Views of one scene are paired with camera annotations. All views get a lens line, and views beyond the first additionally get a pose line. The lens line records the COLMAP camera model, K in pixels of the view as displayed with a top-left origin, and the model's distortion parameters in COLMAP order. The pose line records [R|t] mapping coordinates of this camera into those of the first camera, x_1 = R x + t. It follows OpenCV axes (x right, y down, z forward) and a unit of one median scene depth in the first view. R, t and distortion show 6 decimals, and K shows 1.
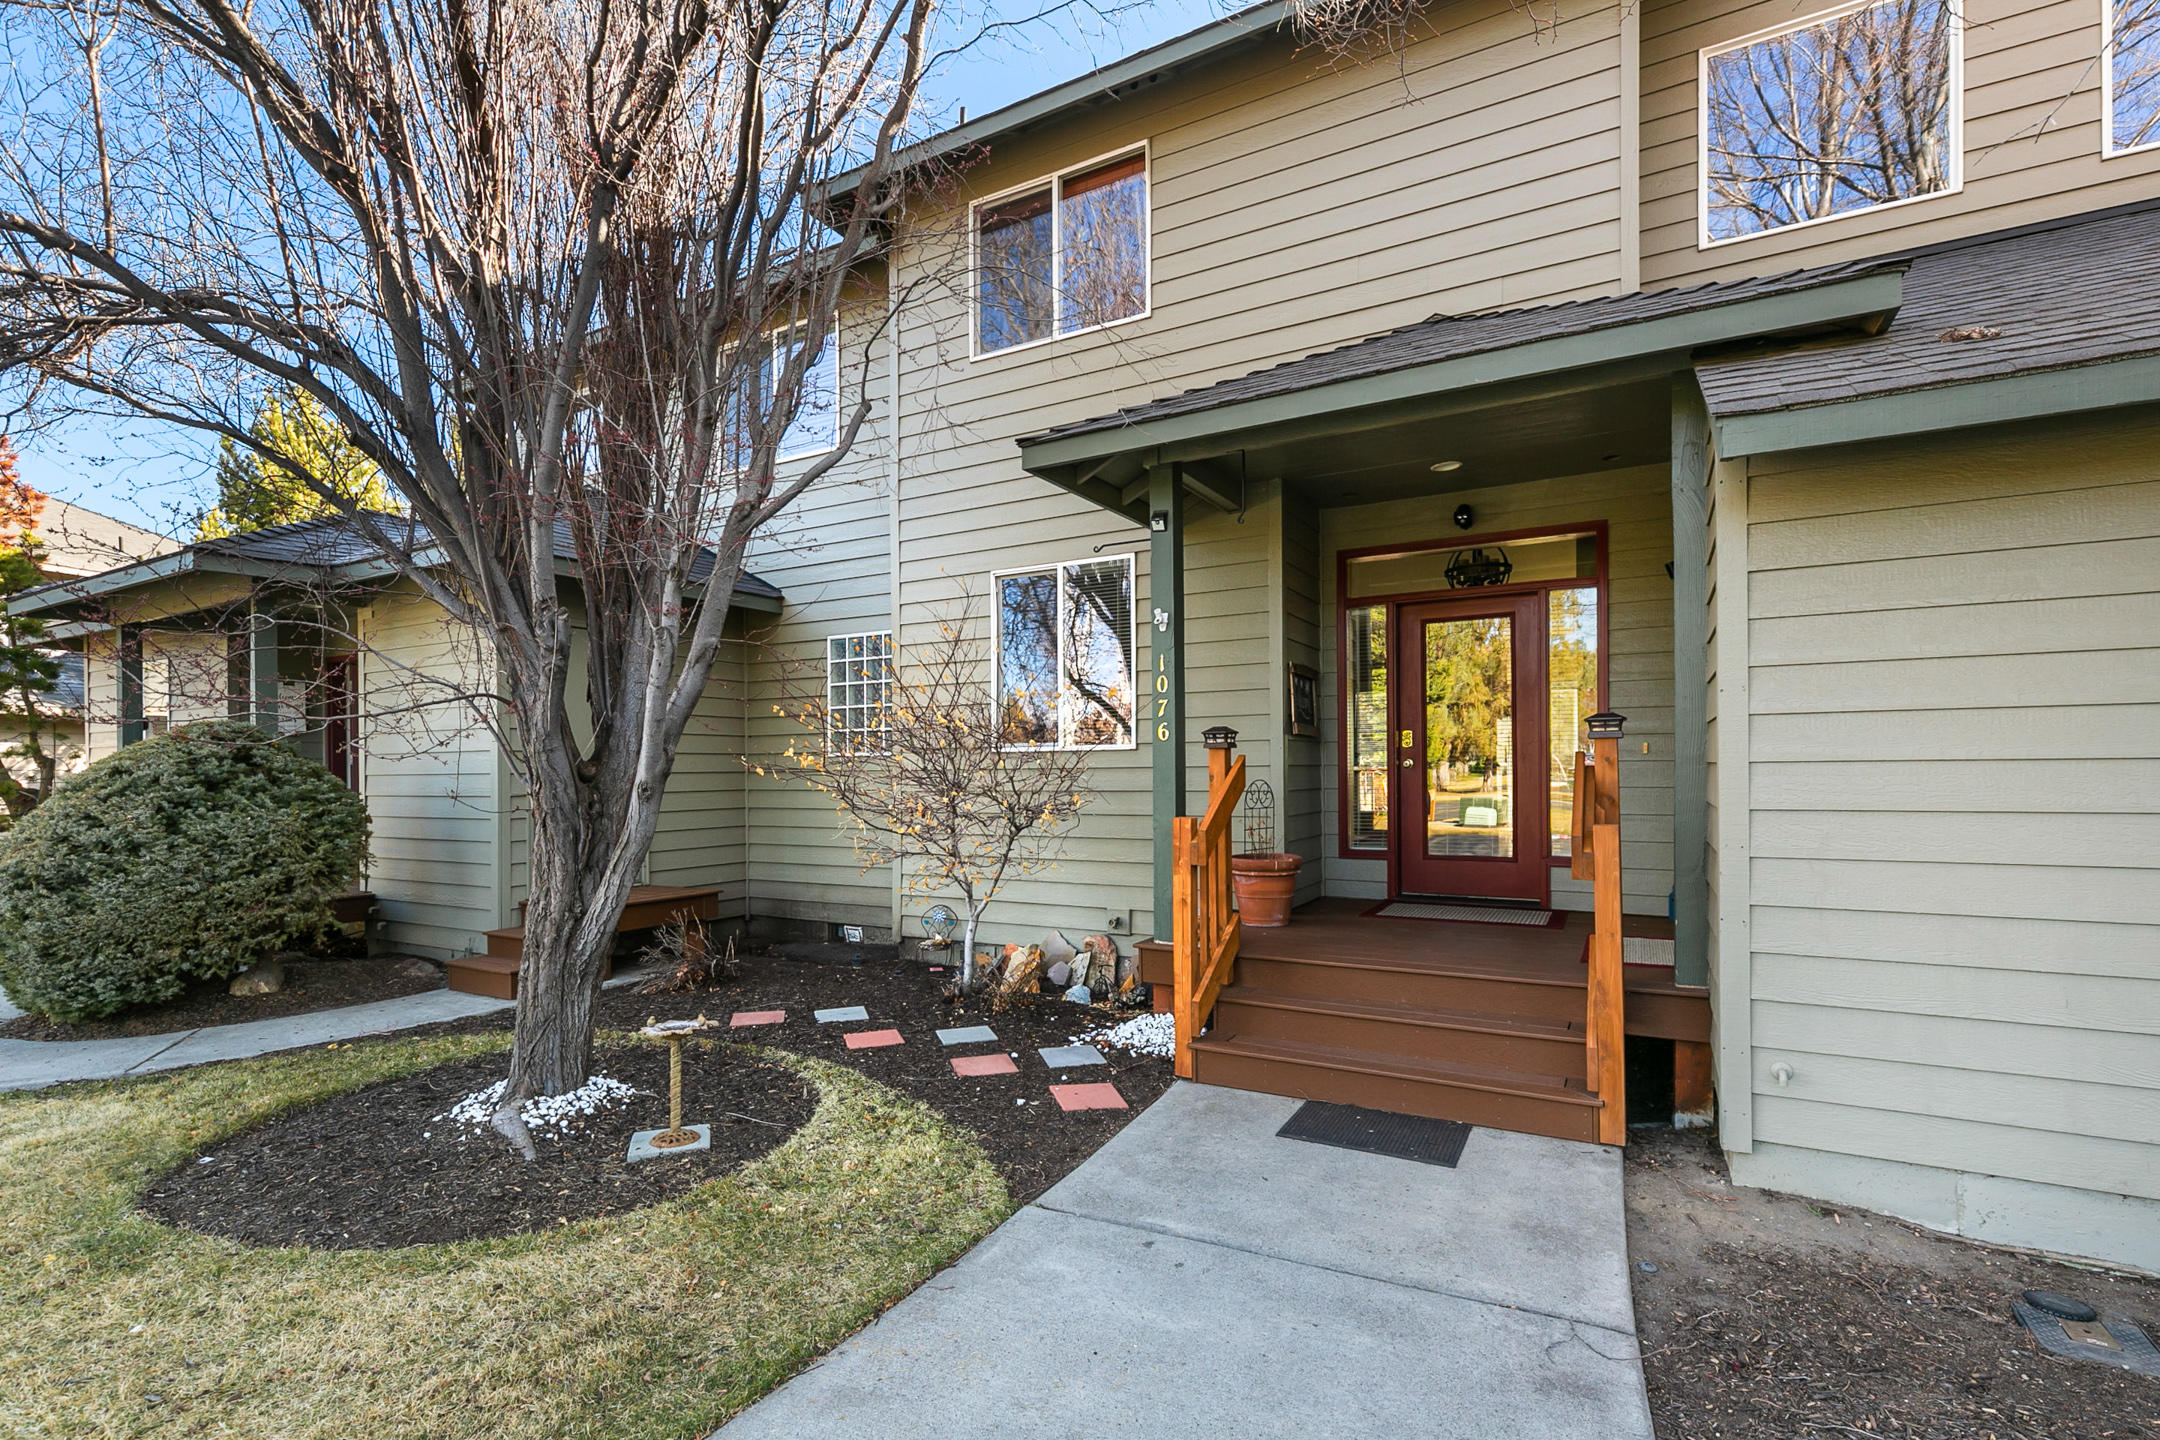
lens RADIAL K [[980.9, 0, 1078.1], [0, 980.9, 758.7], [0, 0, 1]] dist [0.003971, -0.000246]
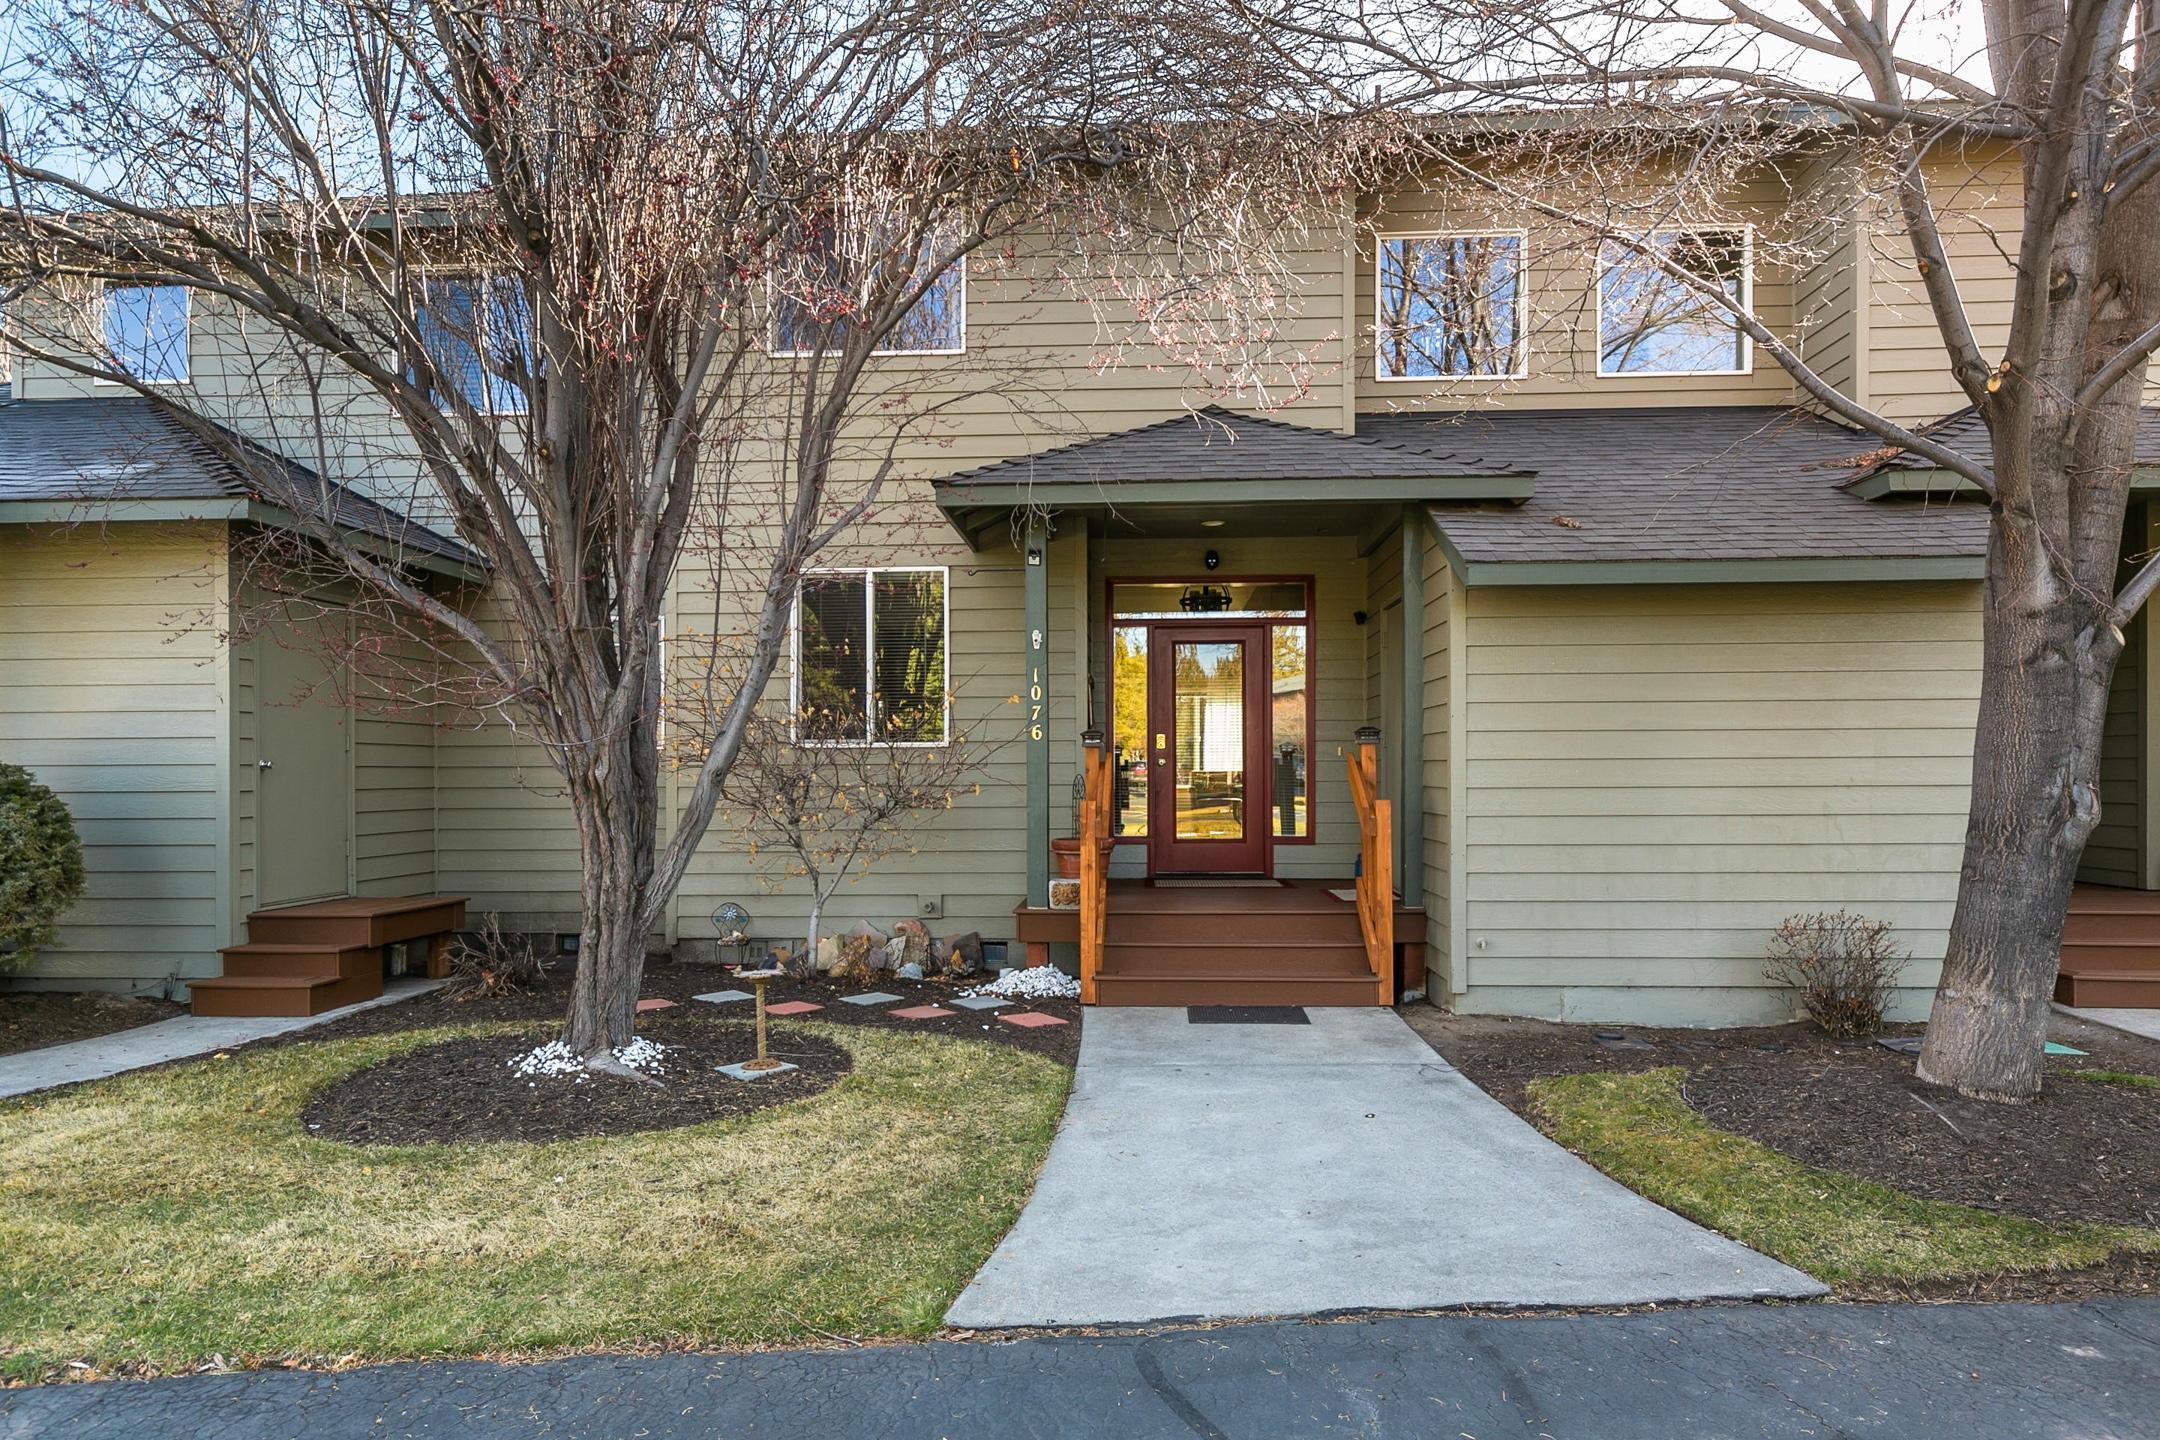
lens RADIAL K [[1246.0, 0, 1076.8], [0, 1246.0, 756.8], [0, 0, 1]] dist [0.002995, 0.000286]
pose [[0.898487, 0.011530, 0.438850, -0.755560], [-0.009007, 0.999929, -0.007832, 0.019343], [-0.438909, 0.003084, 0.898526, -0.550236]]
